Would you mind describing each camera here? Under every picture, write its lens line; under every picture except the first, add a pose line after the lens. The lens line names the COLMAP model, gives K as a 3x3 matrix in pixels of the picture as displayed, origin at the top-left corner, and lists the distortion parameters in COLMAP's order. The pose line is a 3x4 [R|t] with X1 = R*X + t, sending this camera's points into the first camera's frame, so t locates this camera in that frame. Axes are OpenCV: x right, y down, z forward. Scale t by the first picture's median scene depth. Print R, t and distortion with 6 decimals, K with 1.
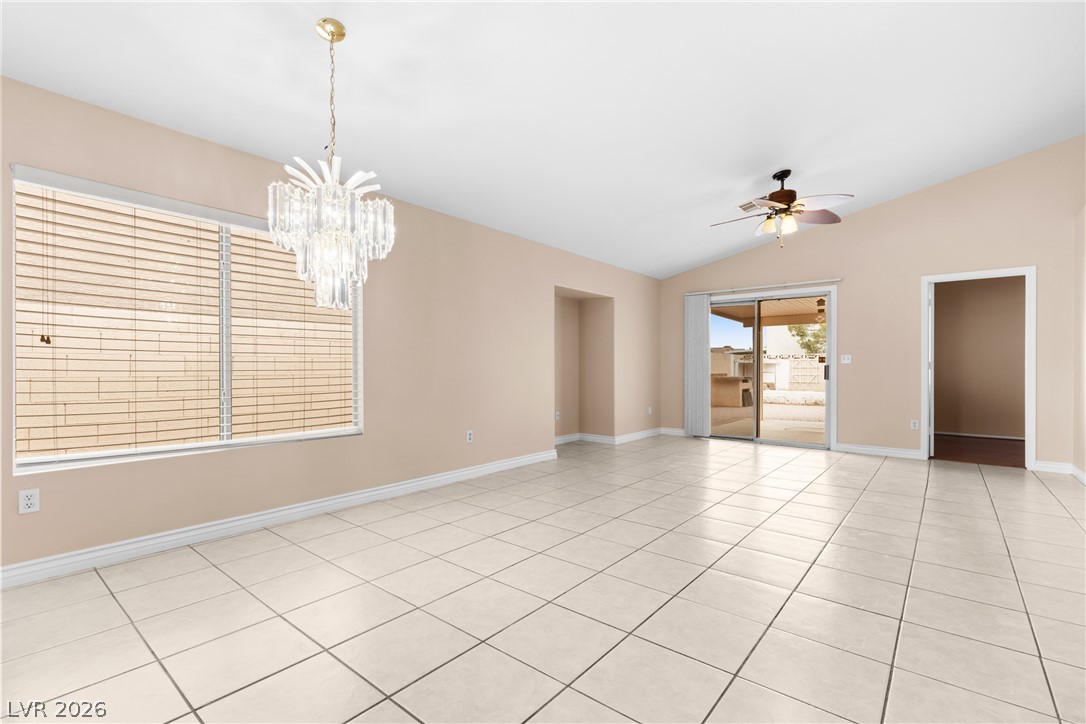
lens RADIAL K [[490.2, 0, 545.5], [0, 490.2, 367.7], [0, 0, 1]] dist [0.012124, 0.000697]
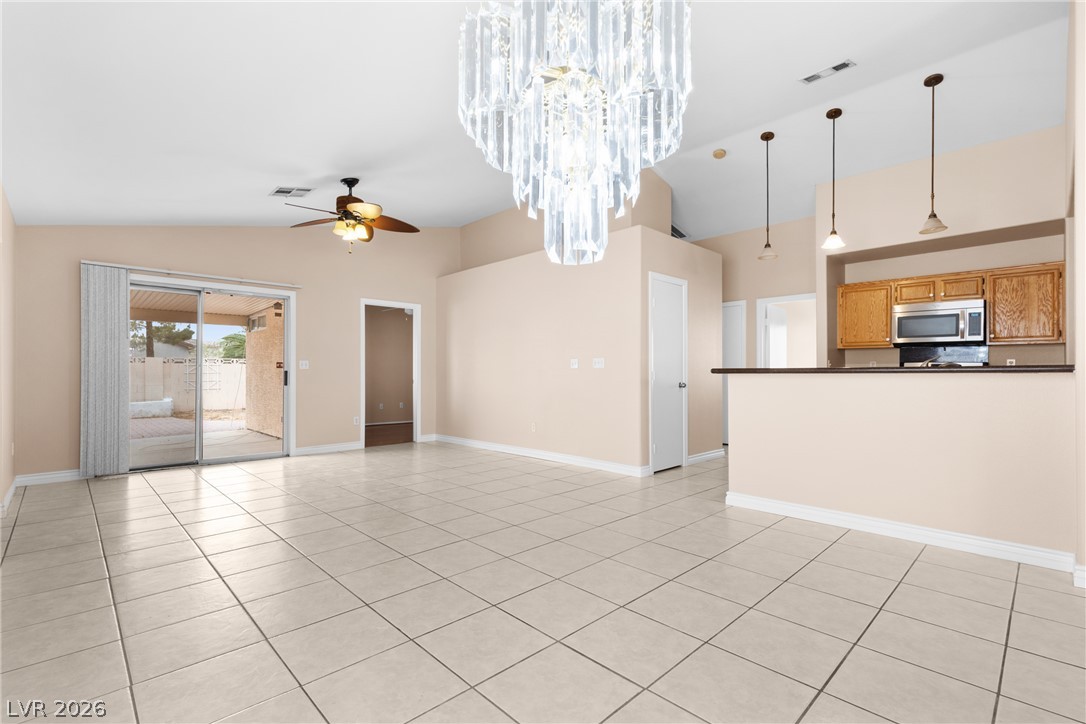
lens RADIAL K [[490.2, 0, 558.0], [0, 490.2, 367.2], [0, 0, 1]] dist [0.012124, 0.000697]
pose [[0.108632, 0.008275, 0.994048, -0.352390], [0.002148, 0.999961, -0.008559, -0.002364], [-0.994080, 0.003065, 0.108610, 0.353390]]
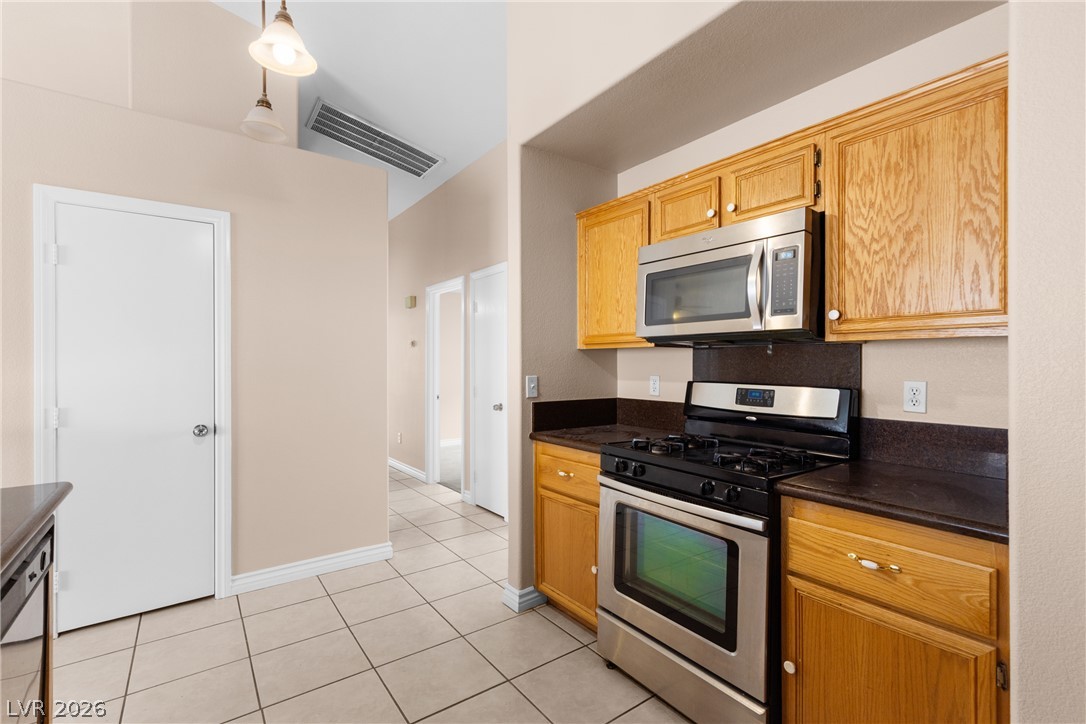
lens RADIAL K [[490.2, 0, 547.4], [0, 490.2, 366.4], [0, 0, 1]] dist [0.012124, 0.000697]
pose [[0.236796, -0.010497, 0.971503, 0.202213], [0.009465, 0.999919, 0.008497, -0.032808], [-0.971513, 0.007183, 0.236876, -0.154184]]
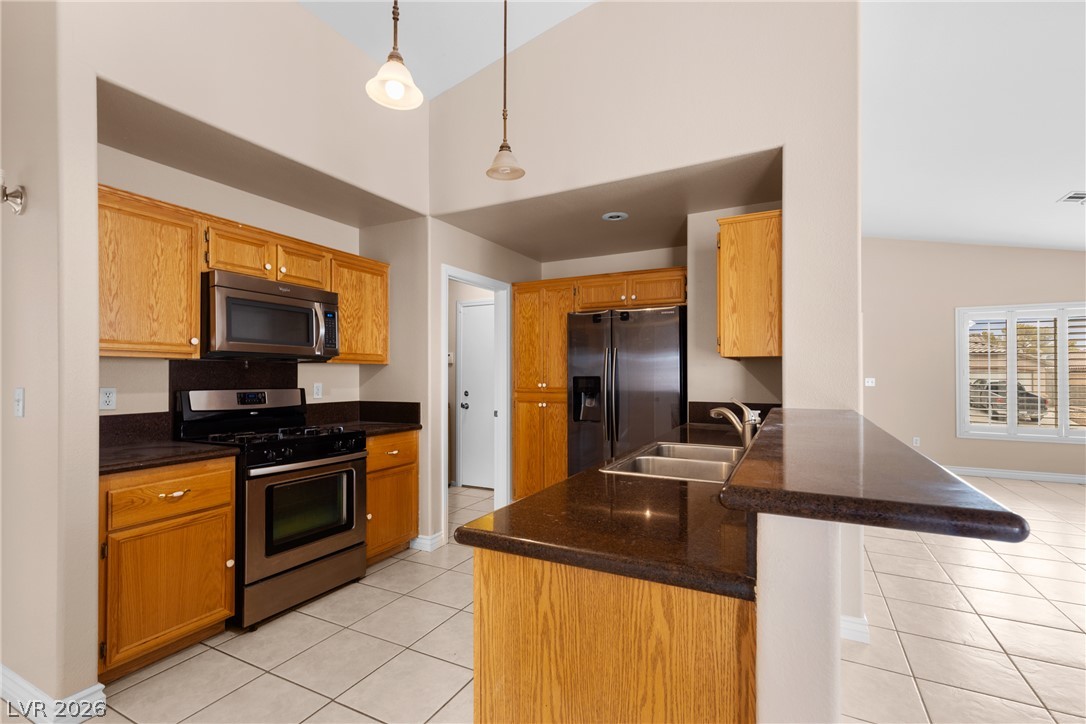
lens RADIAL K [[490.2, 0, 548.3], [0, 490.2, 369.3], [0, 0, 1]] dist [0.012124, 0.000697]
pose [[-0.975455, -0.004622, -0.220152, 0.390867], [-0.003464, 0.999978, -0.005644, -0.033627], [0.220174, -0.004743, -0.975449, 0.315727]]
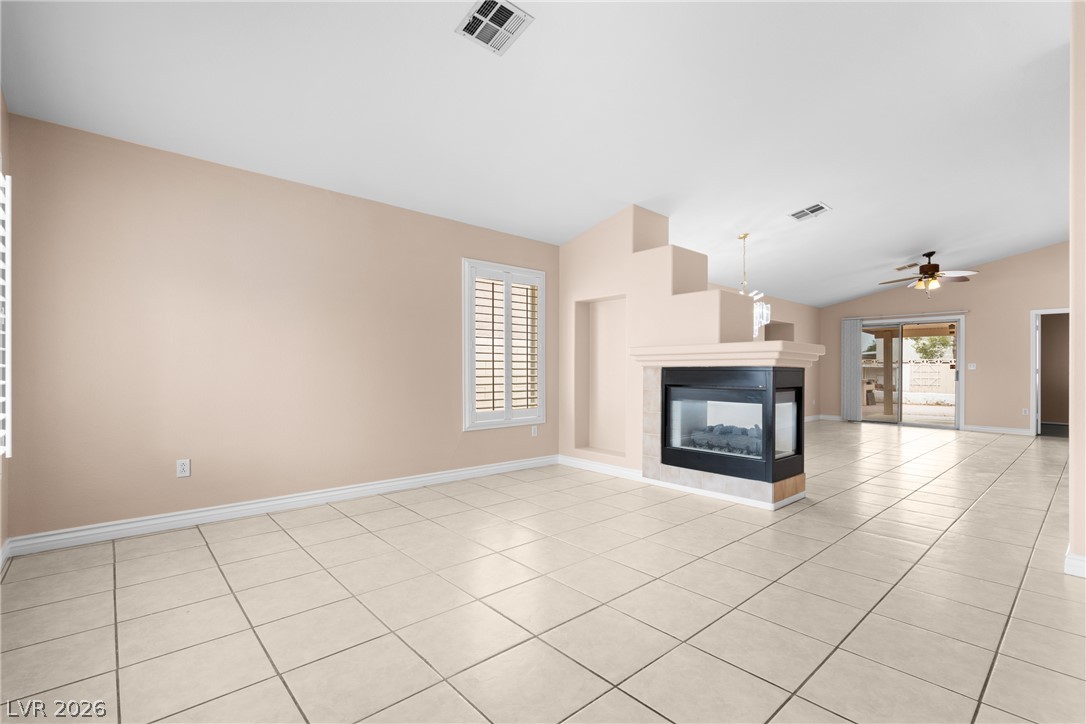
lens RADIAL K [[490.2, 0, 549.9], [0, 490.2, 365.9], [0, 0, 1]] dist [0.012124, 0.000697]
pose [[0.988937, 0.004511, -0.148267, -0.389284], [-0.005534, 0.999964, -0.006491, -0.002953], [0.148232, 0.007240, 0.988926, -0.602965]]
